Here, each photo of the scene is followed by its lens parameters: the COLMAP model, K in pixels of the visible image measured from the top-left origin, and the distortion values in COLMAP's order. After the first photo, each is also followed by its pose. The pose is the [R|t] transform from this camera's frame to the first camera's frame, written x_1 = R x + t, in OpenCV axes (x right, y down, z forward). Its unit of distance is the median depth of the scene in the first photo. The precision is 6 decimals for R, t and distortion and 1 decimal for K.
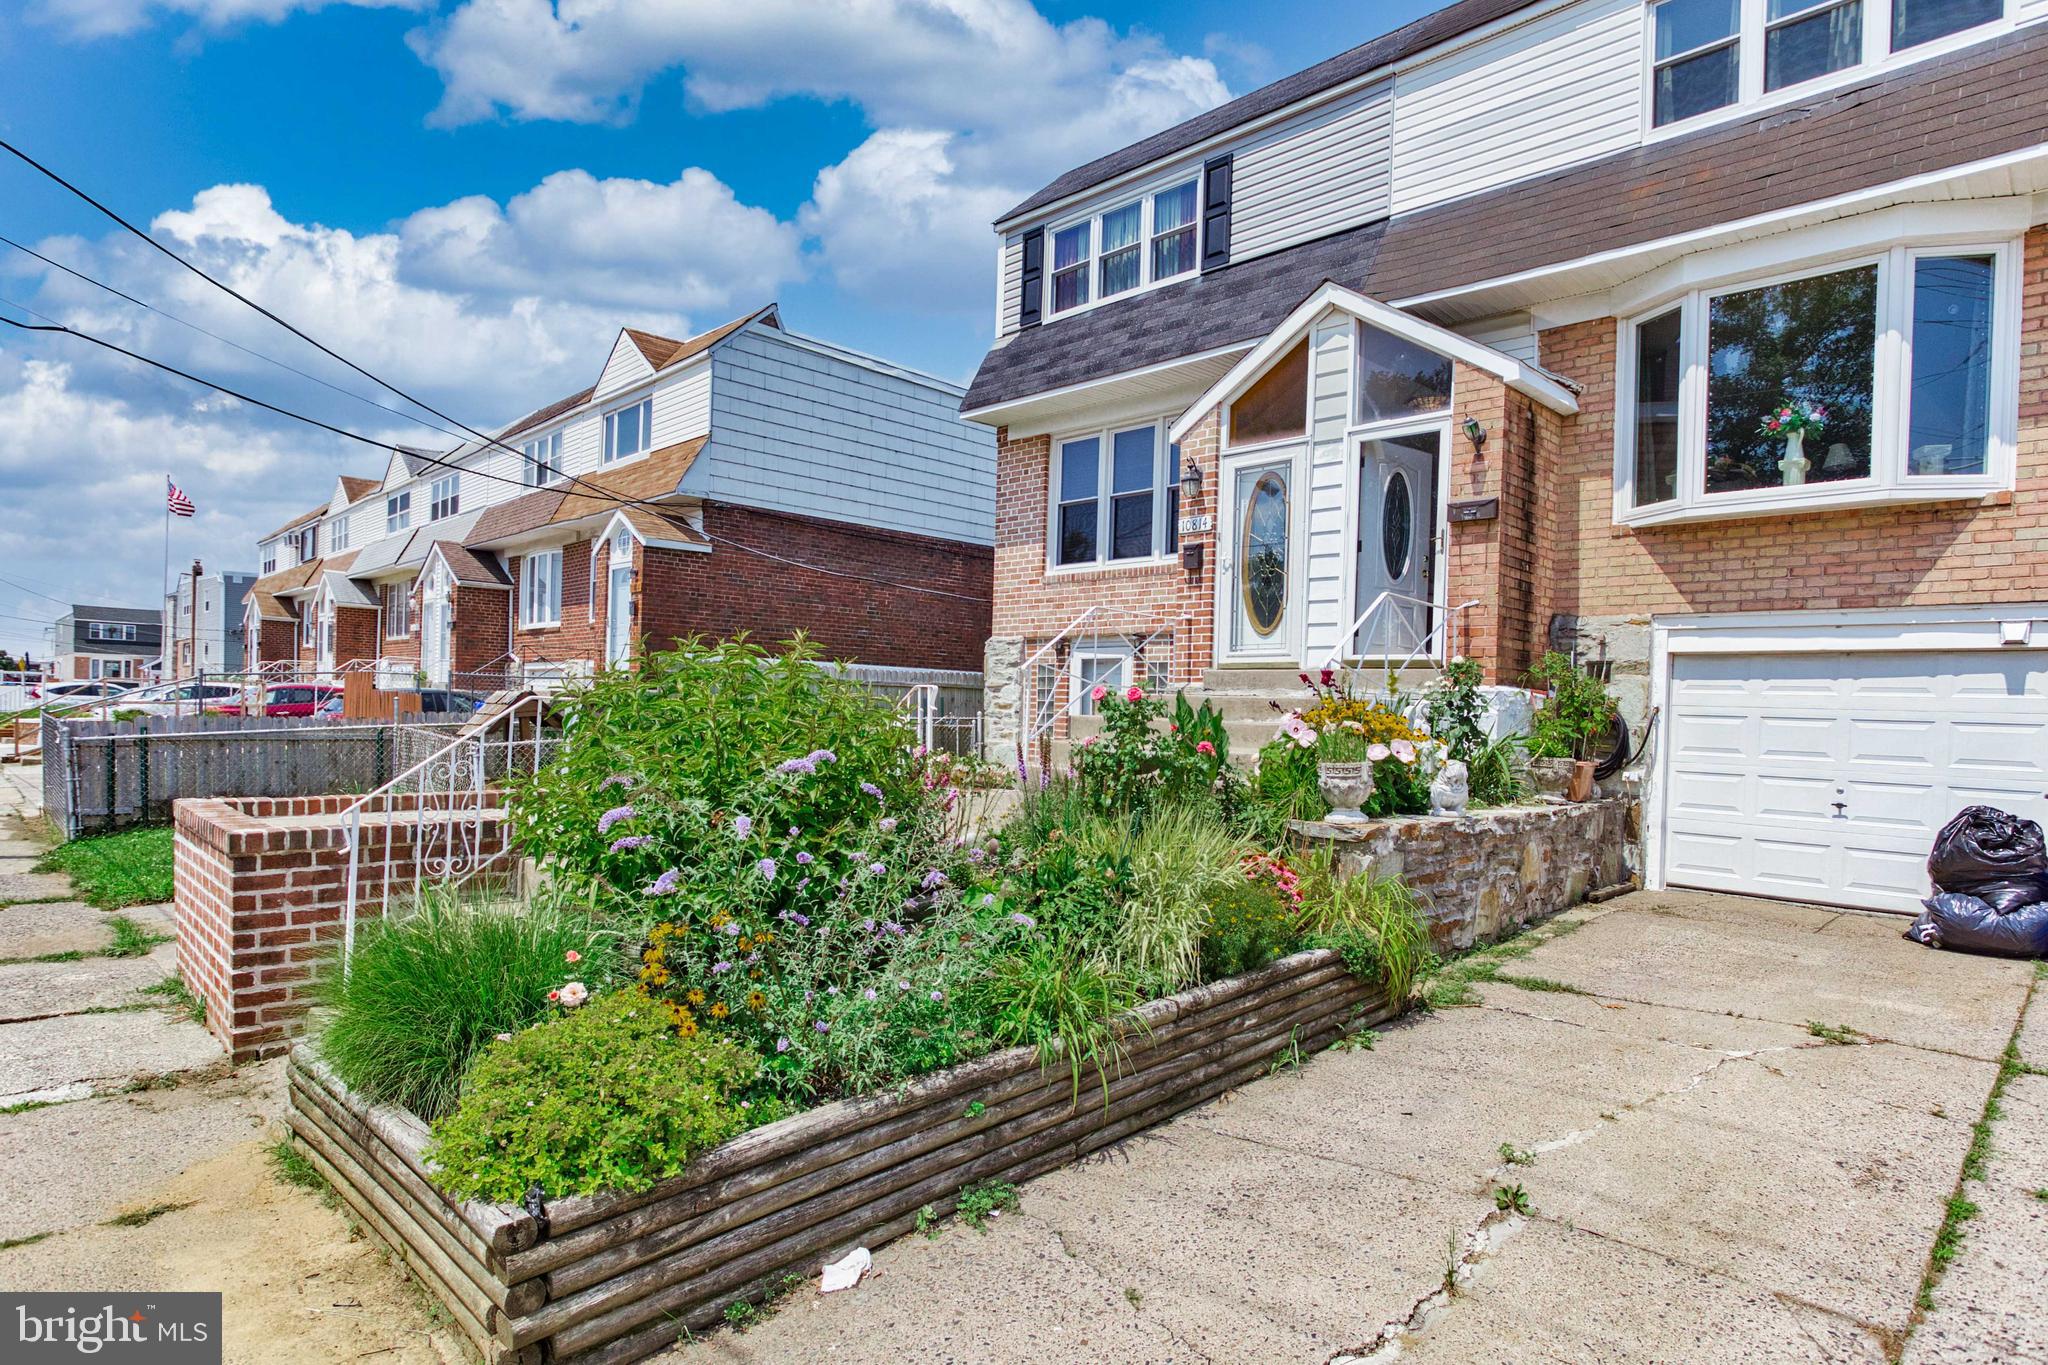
lens RADIAL K [[1146.7, 0, 1026.4], [0, 1146.7, 723.8], [0, 0, 1]] dist [-0.055143, 0.033187]
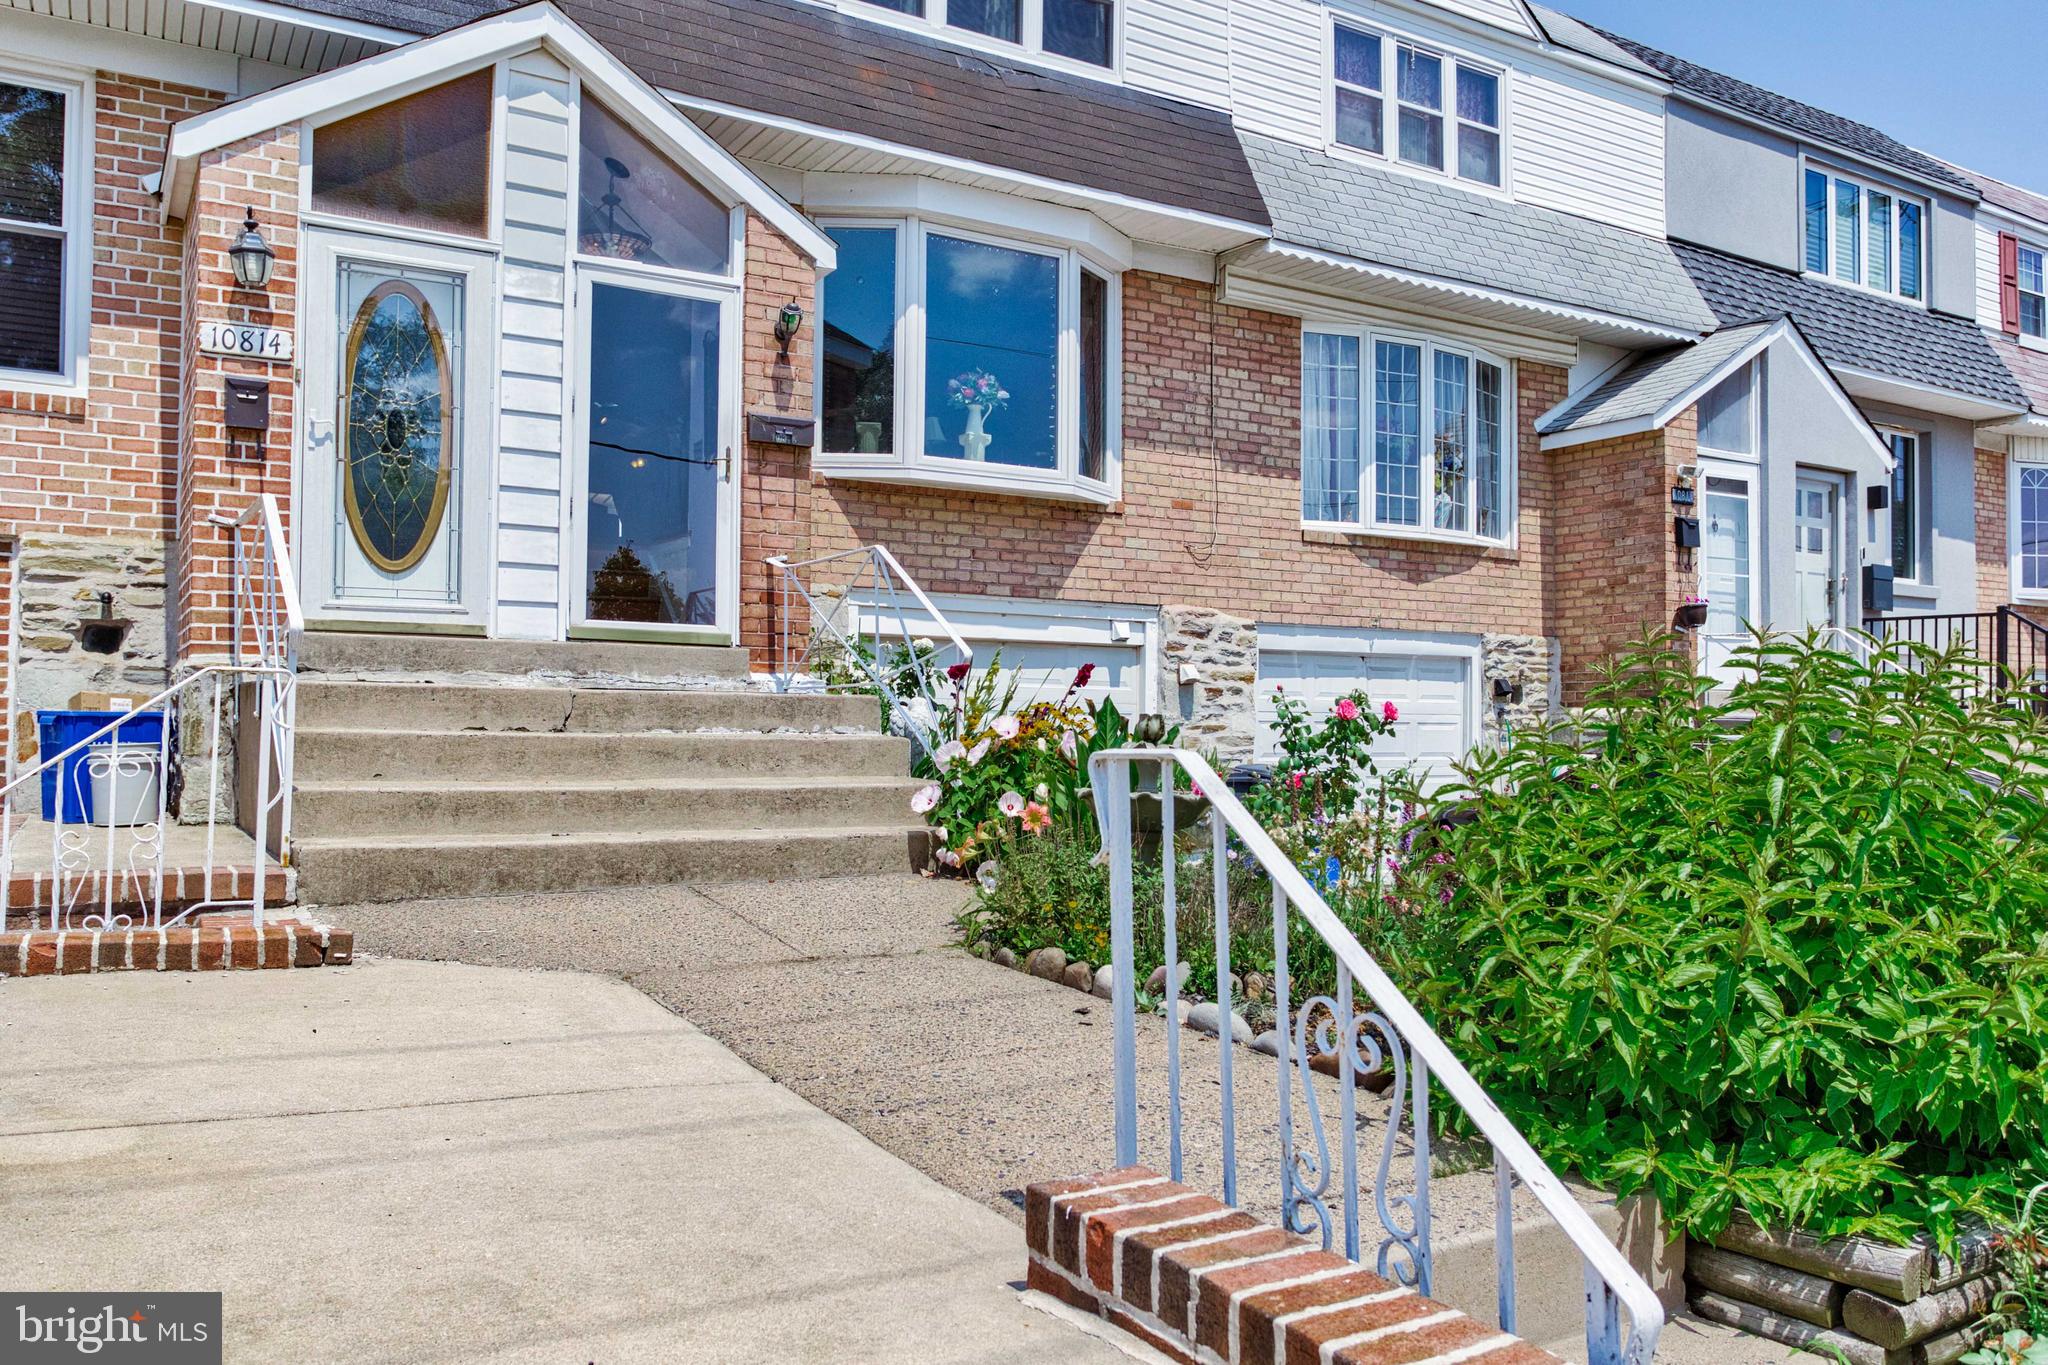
lens RADIAL K [[1591.7, 0, 1024.0], [0, 1591.7, 682.5], [0, 0, 1]] dist [-0.012311, 0.008956]
pose [[0.223451, -0.004094, 0.974707, -0.494174], [0.003212, 0.999989, 0.003464, -0.026727], [-0.974710, 0.002357, 0.223462, 0.548676]]
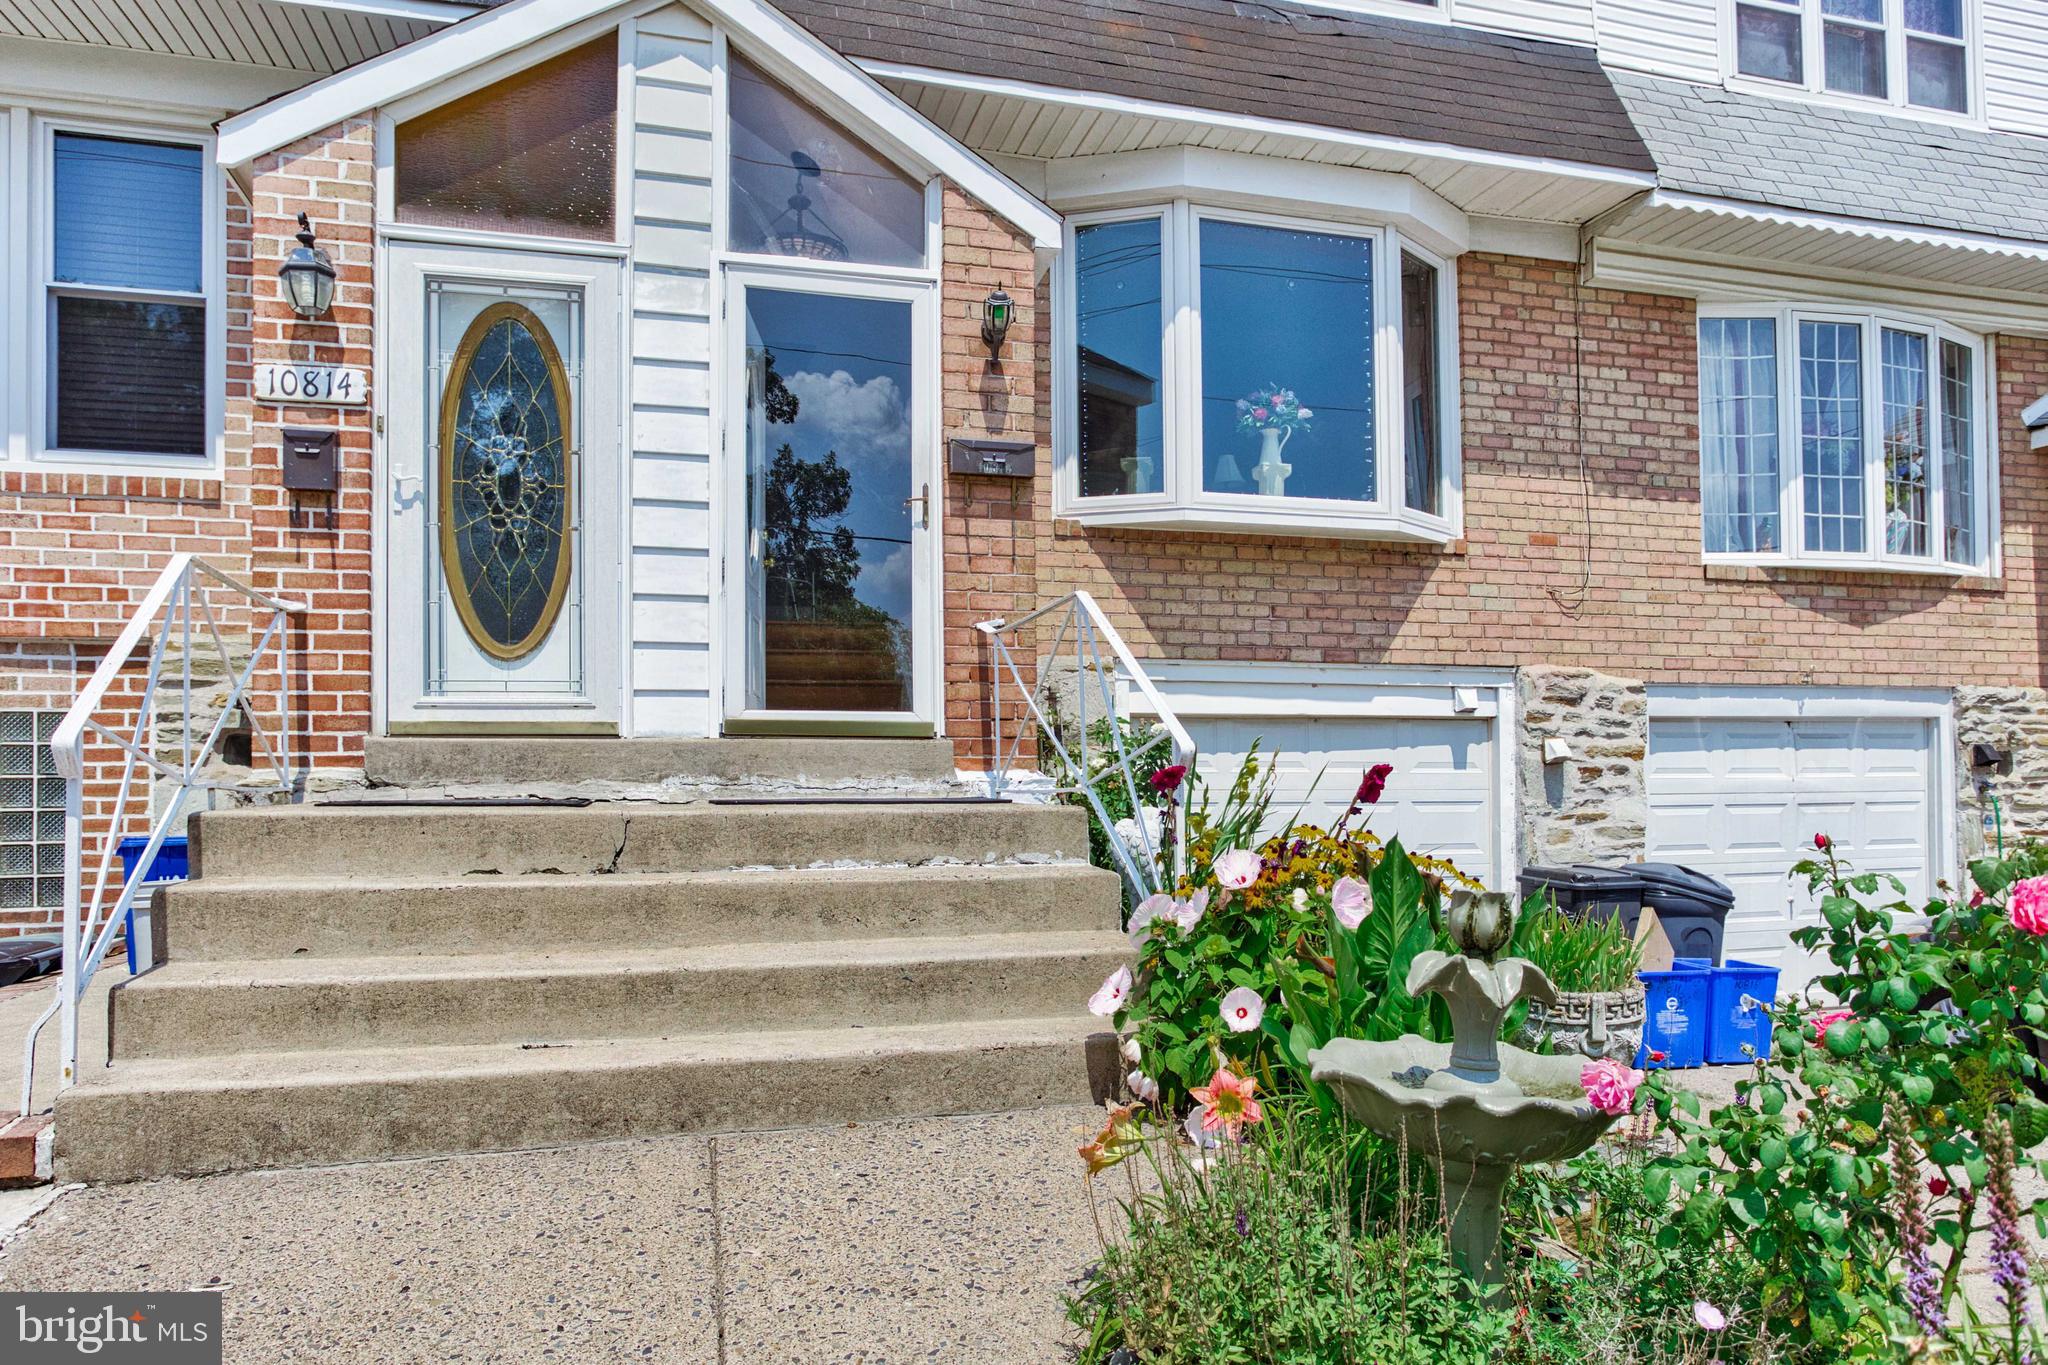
lens RADIAL K [[1328.4, 0, 1020.6], [0, 1328.4, 762.1], [0, 0, 1]] dist [-0.035684, 0.029238]
pose [[0.483814, -0.021193, 0.874914, -0.157788], [0.028416, 0.999560, 0.008498, -0.037437], [-0.874709, 0.020750, 0.484204, 0.591908]]
